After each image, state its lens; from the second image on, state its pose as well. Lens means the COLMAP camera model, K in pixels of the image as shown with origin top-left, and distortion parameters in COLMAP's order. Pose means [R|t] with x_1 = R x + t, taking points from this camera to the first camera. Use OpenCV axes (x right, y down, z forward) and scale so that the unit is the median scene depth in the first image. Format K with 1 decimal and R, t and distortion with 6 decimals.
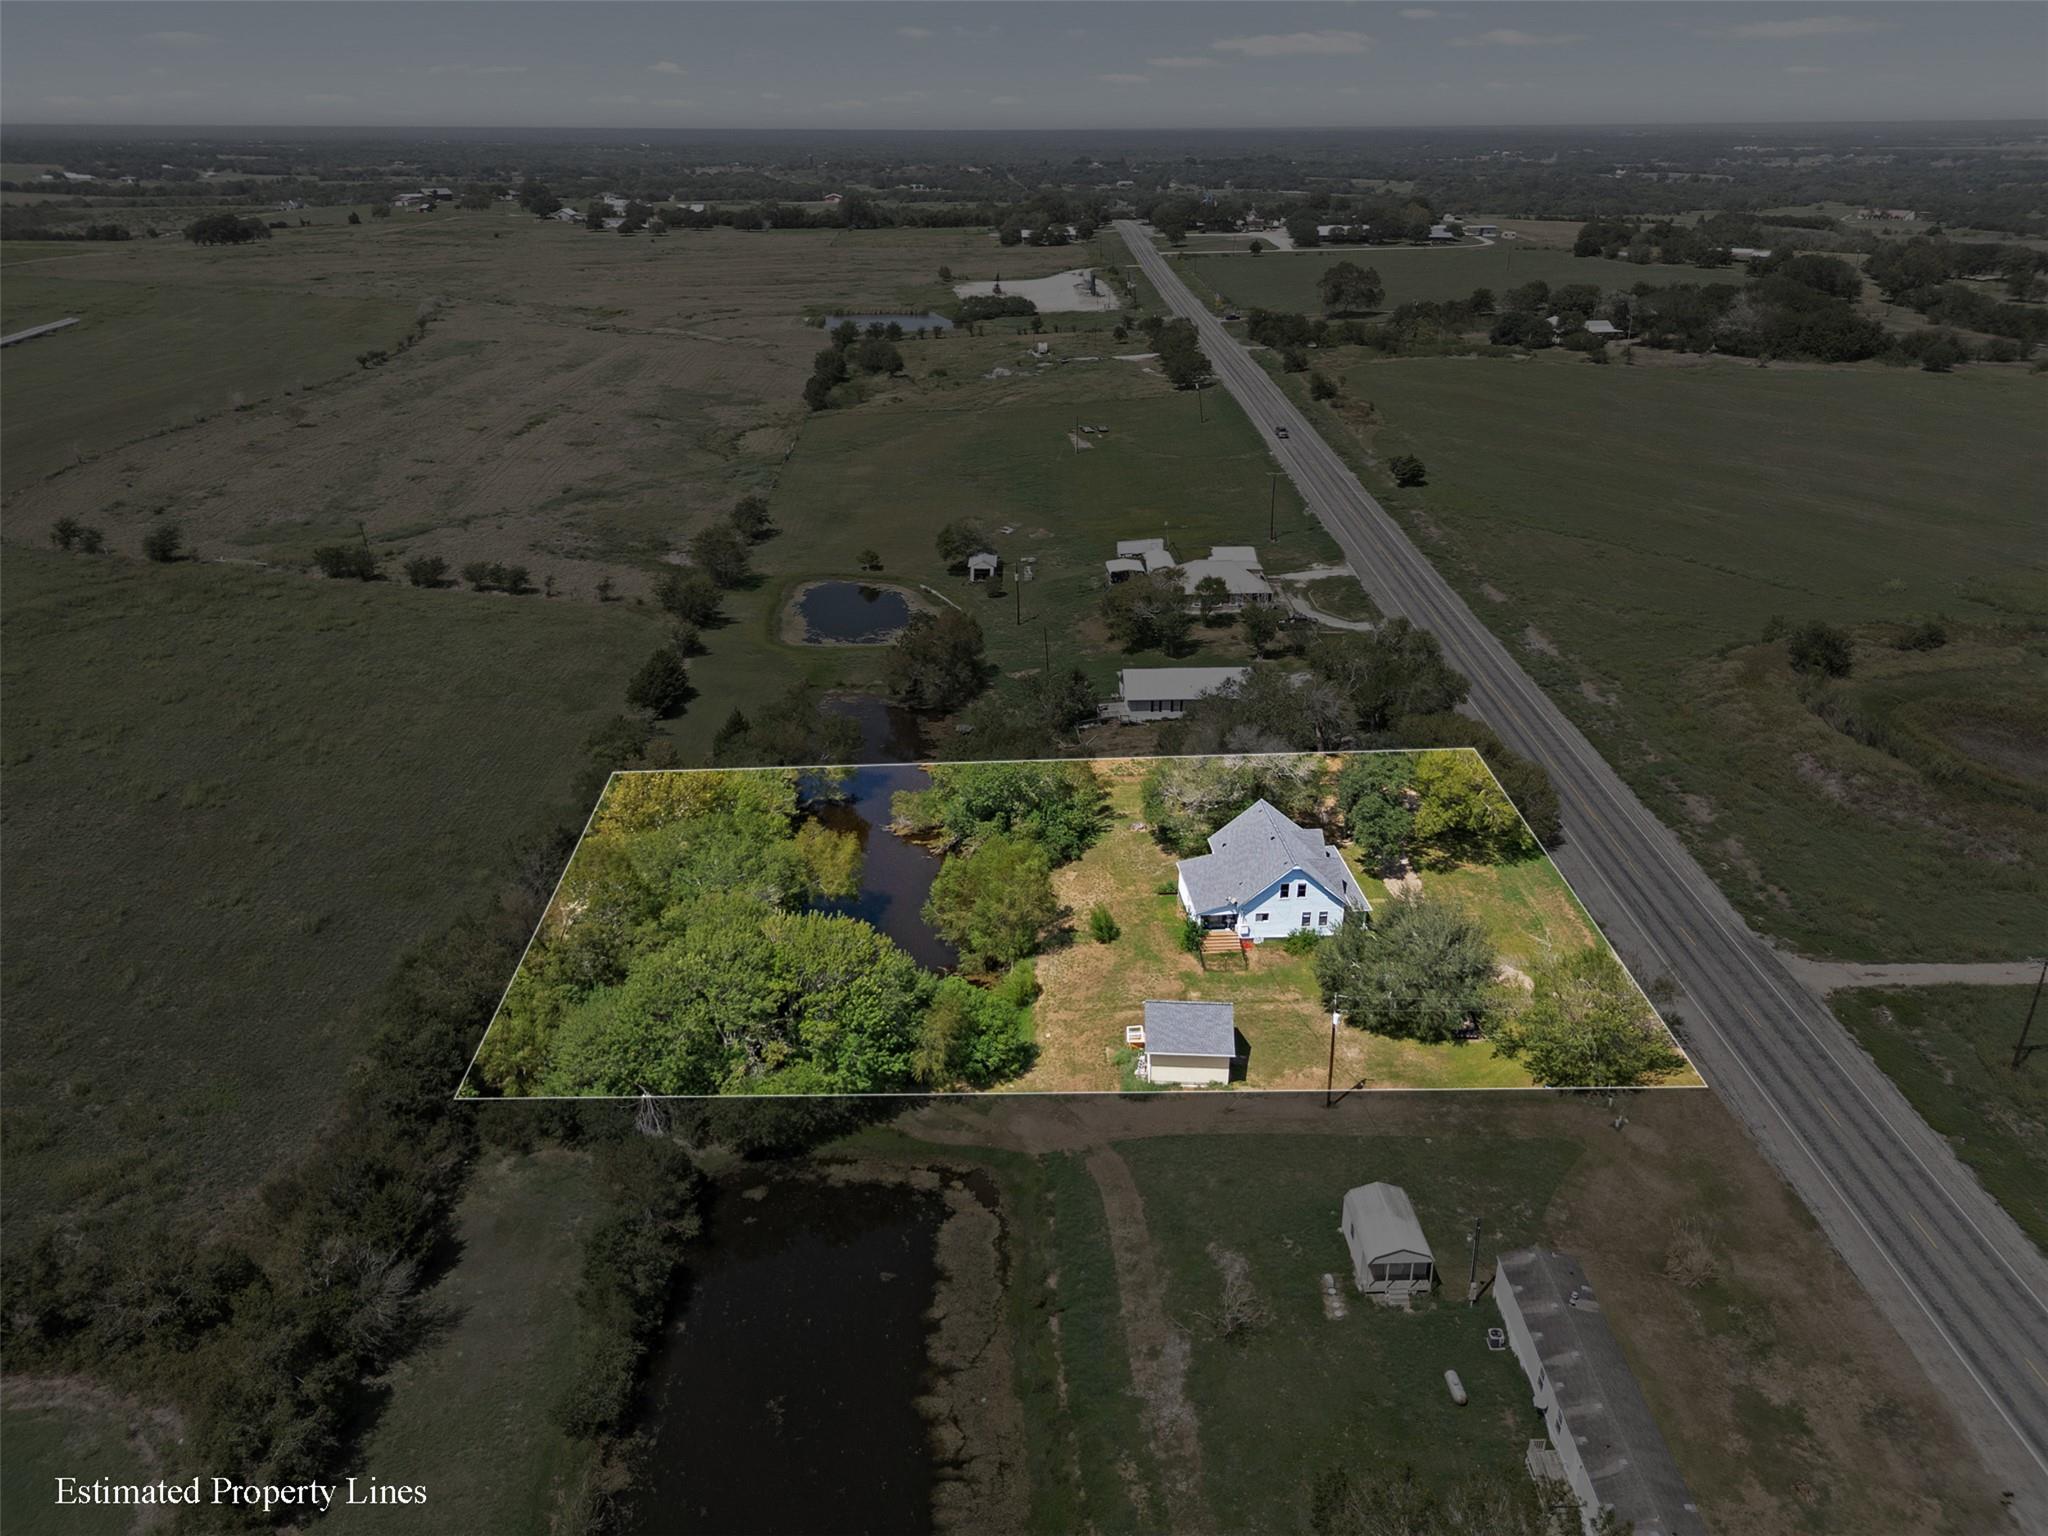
lens RADIAL K [[1444.3, 0, 1019.0], [0, 1444.3, 766.8], [0, 0, 1]] dist [0.067547, -0.071391]
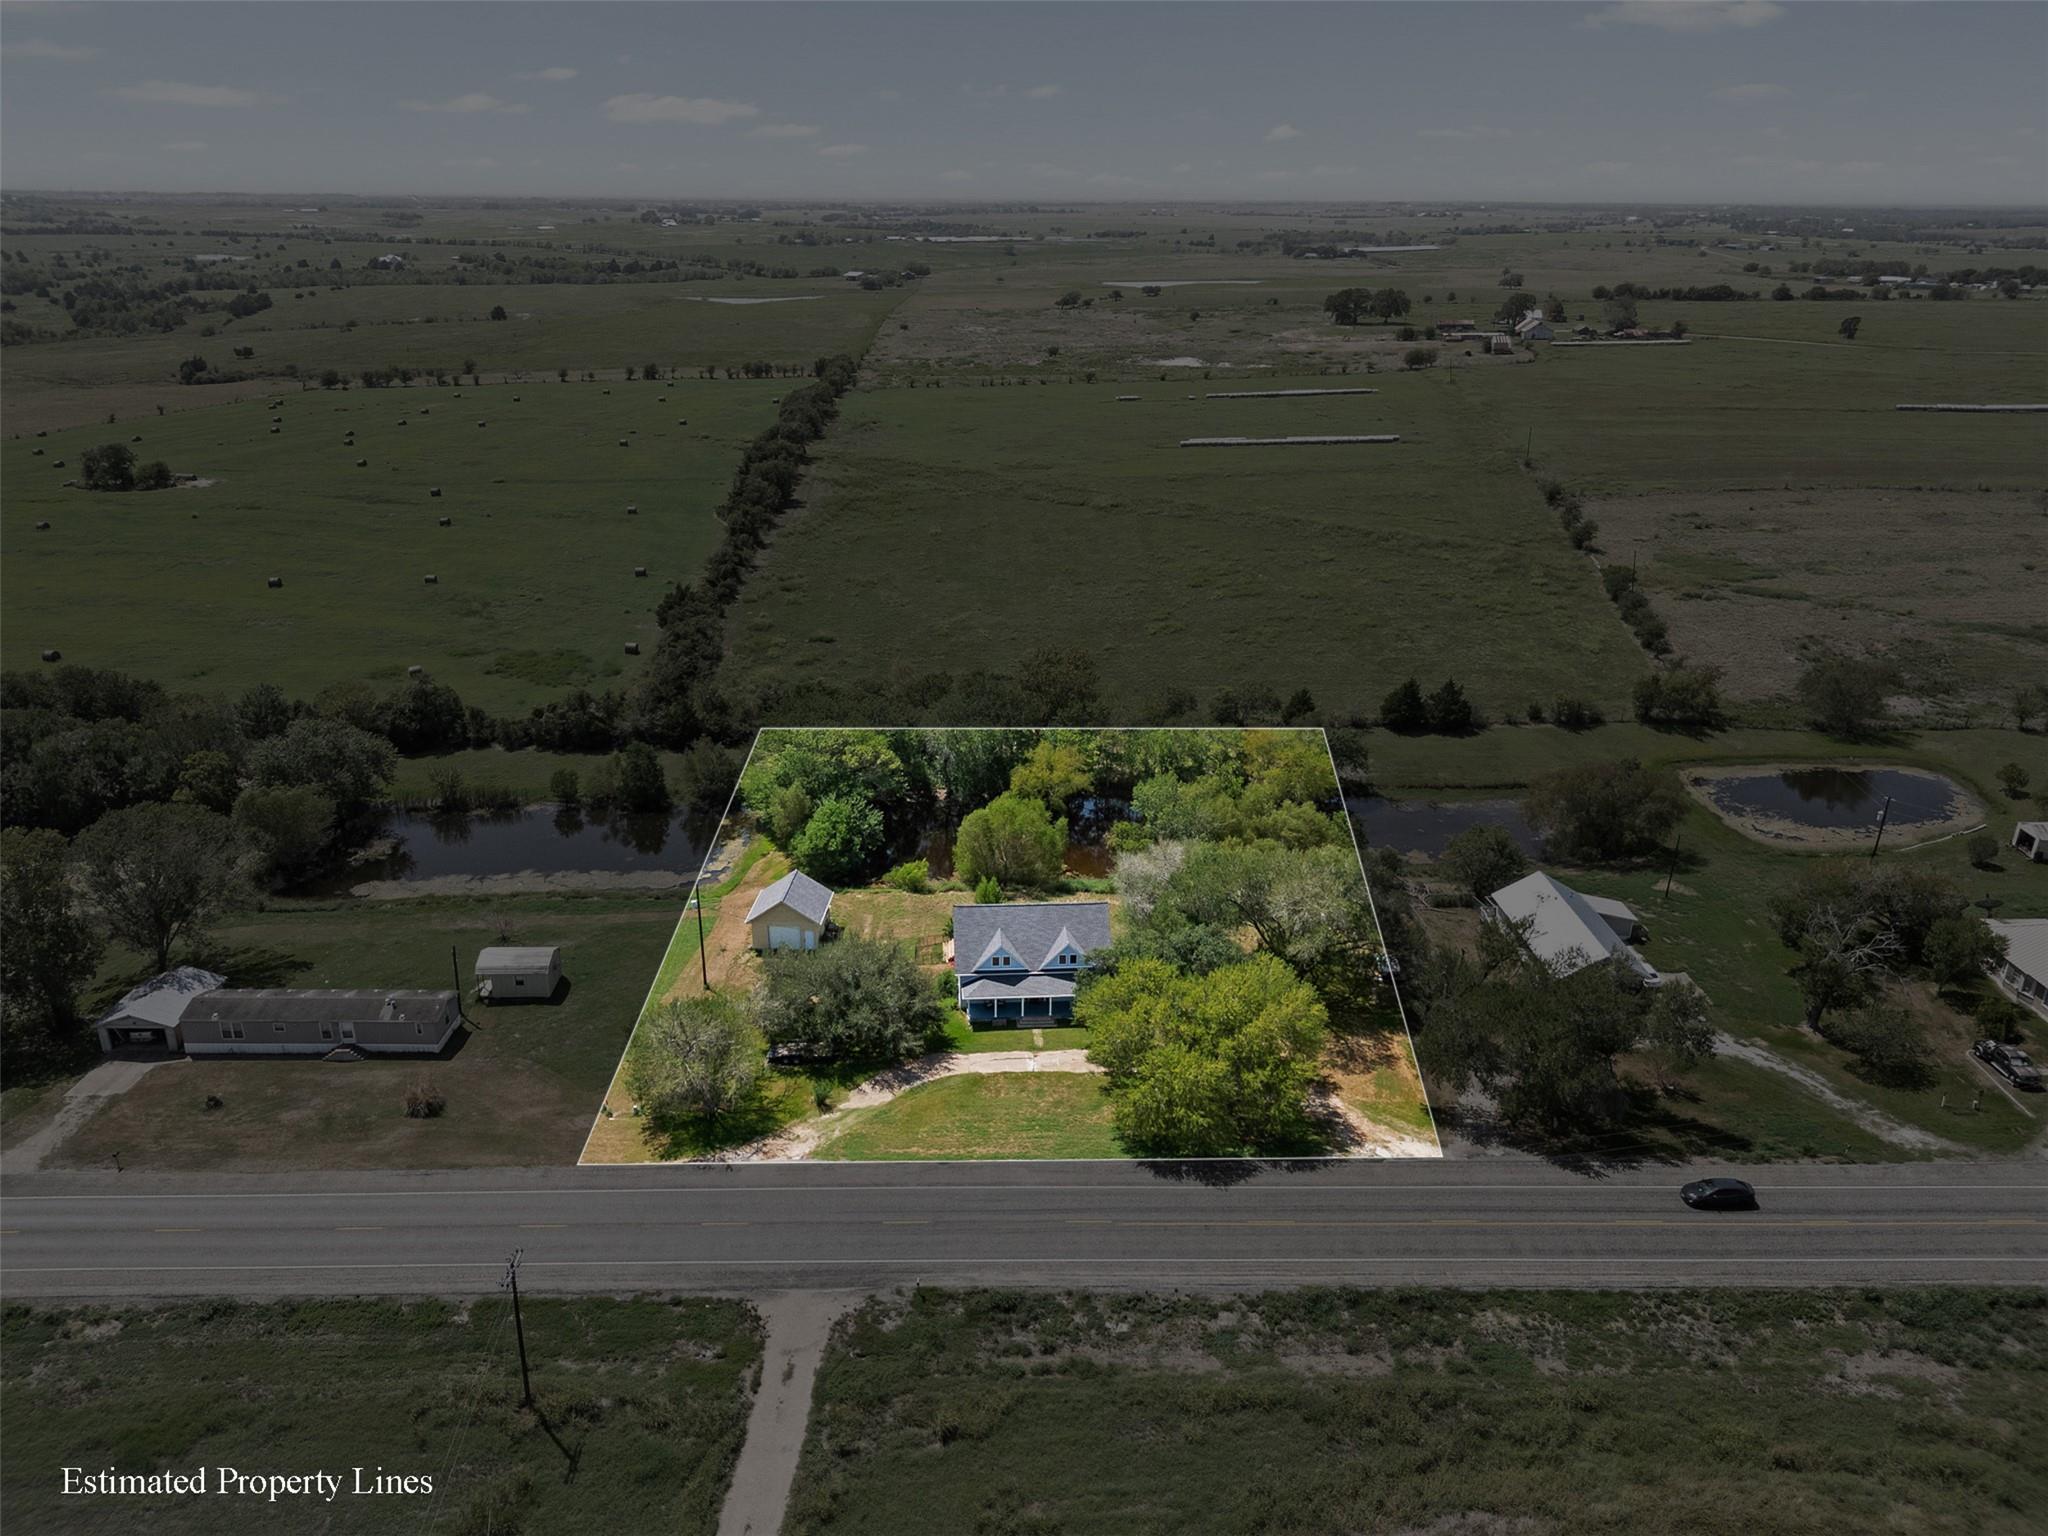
lens RADIAL K [[1482.5, 0, 1028.8], [0, 1482.5, 749.3], [0, 0, 1]] dist [0.062980, -0.058378]
pose [[0.000390, 0.351494, -0.936190, 1.329126], [-0.412535, 0.852871, 0.320040, -0.448182], [0.910942, 0.386086, 0.145336, 1.025258]]
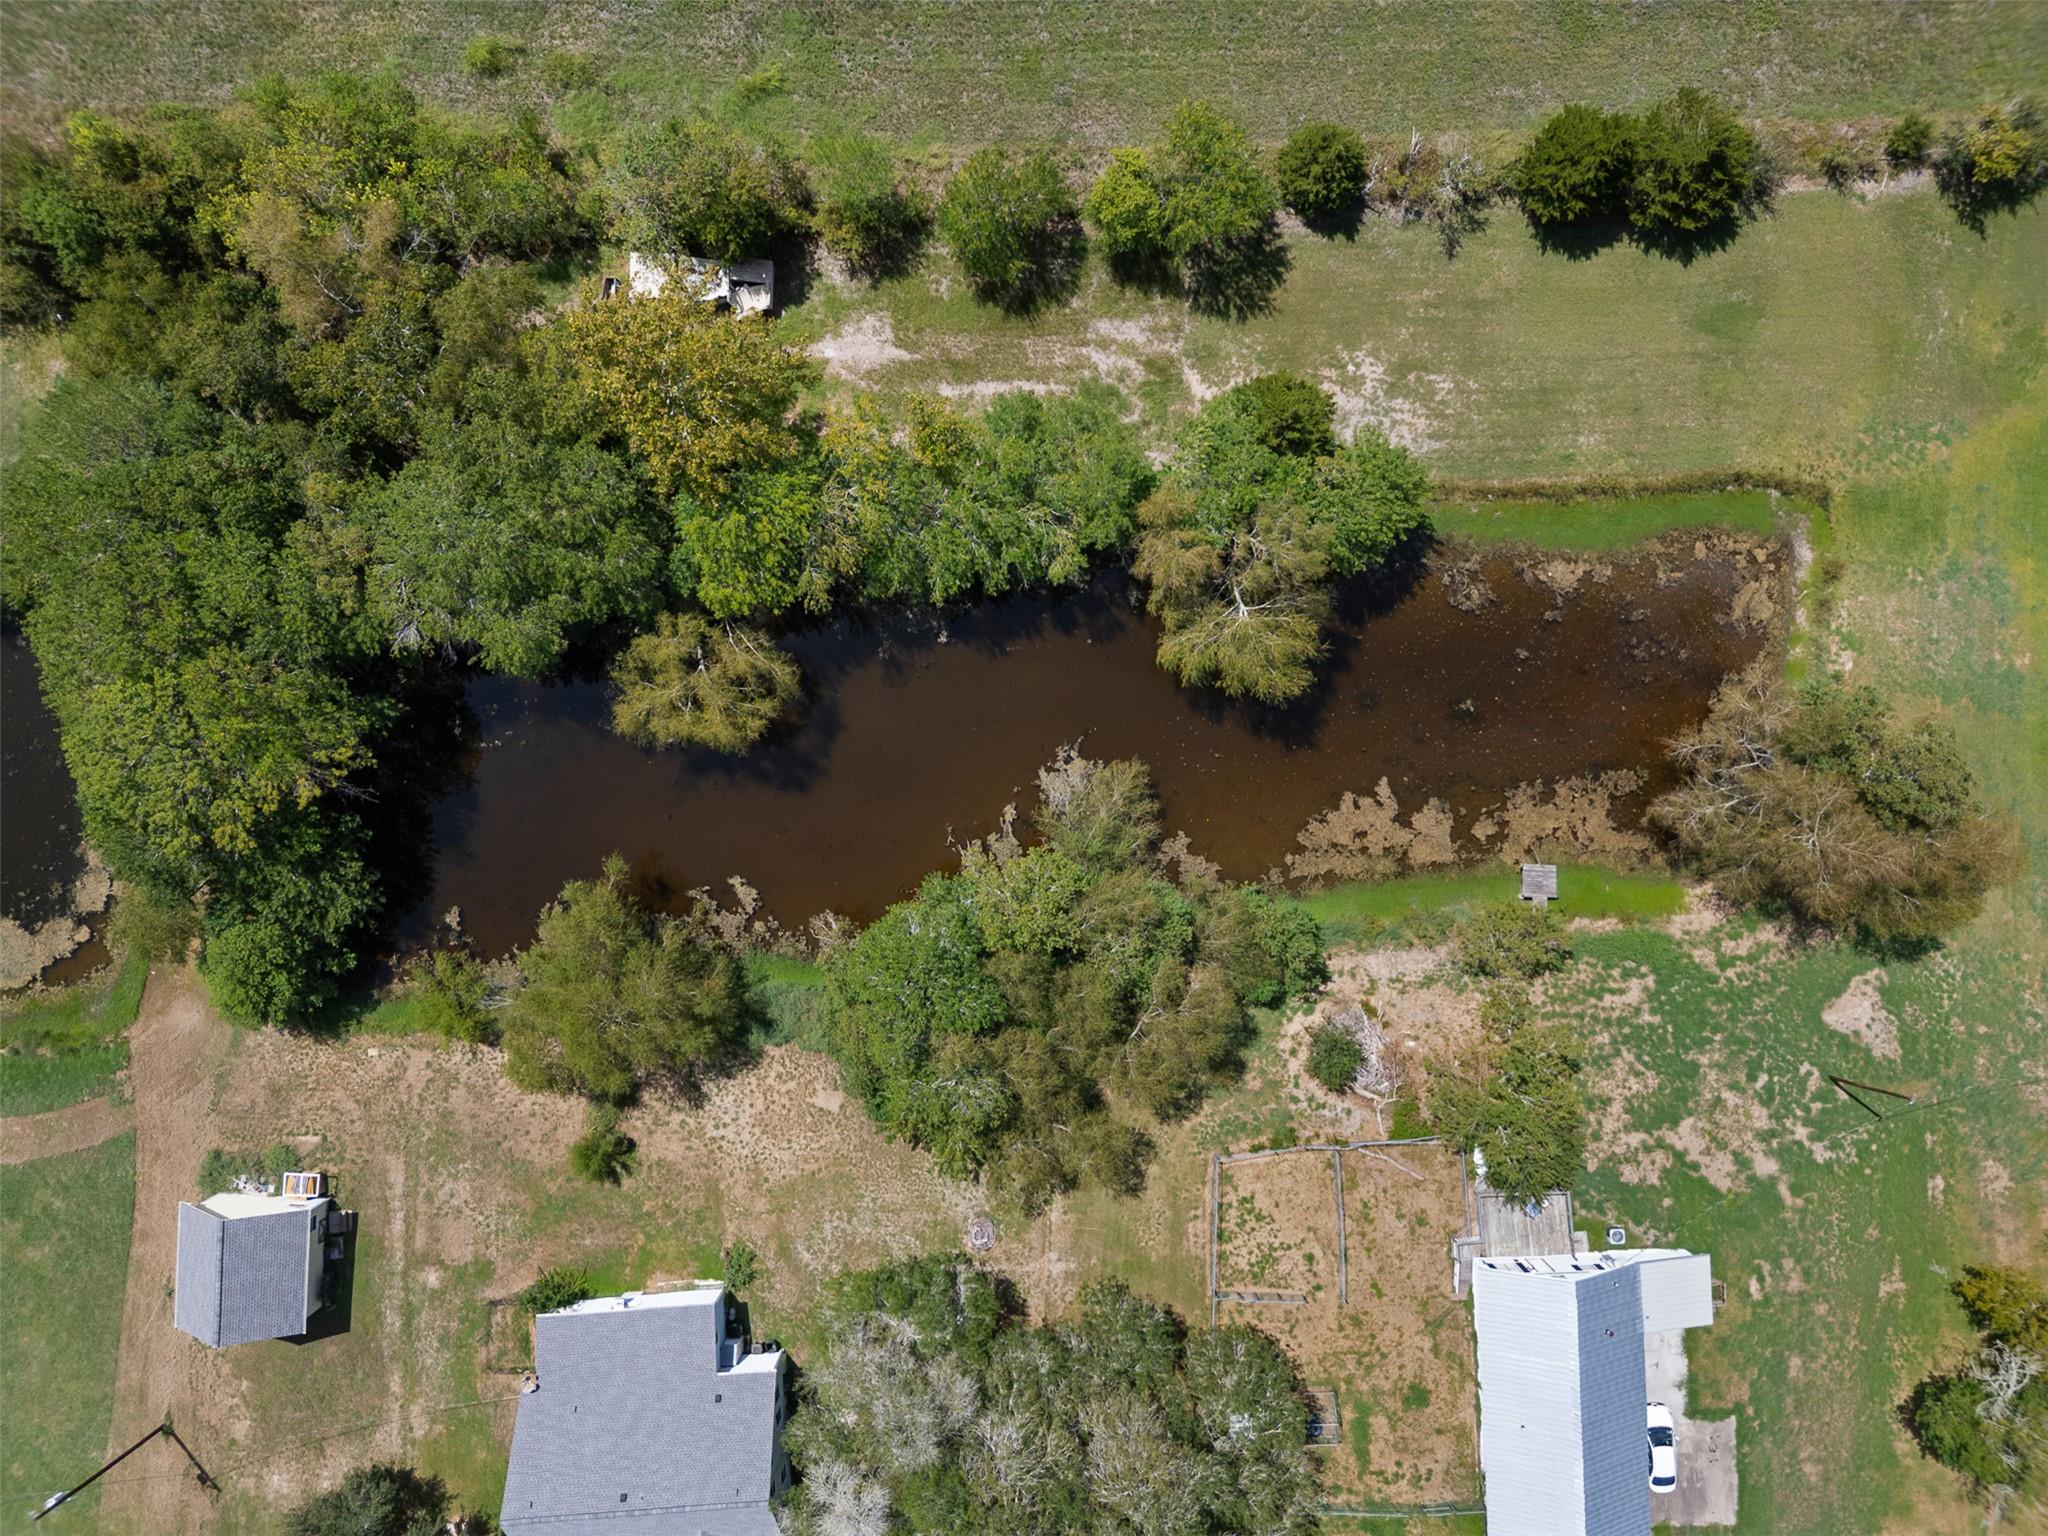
lens RADIAL K [[1444.3, 0, 1019.0], [0, 1444.3, 766.8], [0, 0, 1]] dist [0.067547, -0.071391]
pose [[0.008494, 0.999820, 0.016959, -0.144018], [-0.395837, -0.012212, 0.918240, -0.661315], [0.918281, -0.014513, 0.395662, 1.151179]]
